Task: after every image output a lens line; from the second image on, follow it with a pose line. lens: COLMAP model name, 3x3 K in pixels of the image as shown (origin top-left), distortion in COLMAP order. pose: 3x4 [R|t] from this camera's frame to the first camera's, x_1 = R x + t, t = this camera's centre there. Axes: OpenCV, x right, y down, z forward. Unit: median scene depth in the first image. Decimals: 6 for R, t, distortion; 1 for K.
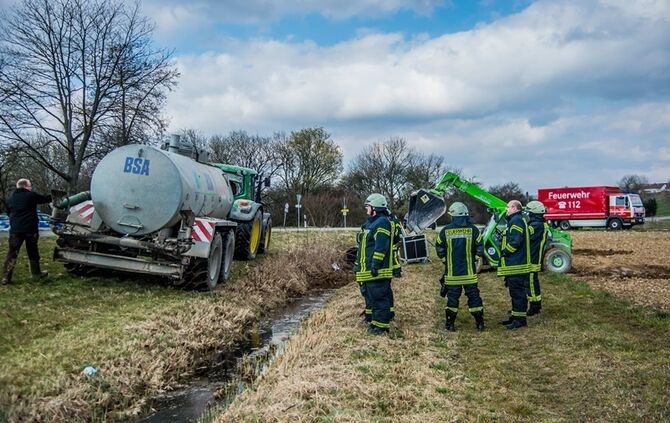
lens RADIAL K [[799.5, 0, 335.0], [0, 799.5, 211.5], [0, 0, 1]] dist [0.122553, 0.000191]
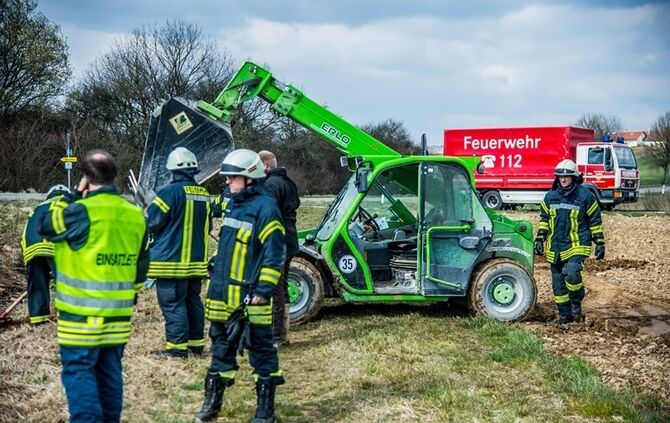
lens RADIAL K [[1370.0, 0, 335.0], [0, 1370.0, 244.4], [0, 0, 1]] dist [0.612022, 0.085552]
pose [[0.984012, 0.020638, 0.176900, 0.030452], [-0.030326, 0.998174, 0.052238, 0.001692], [-0.175499, -0.056768, 0.982842, 0.148392]]
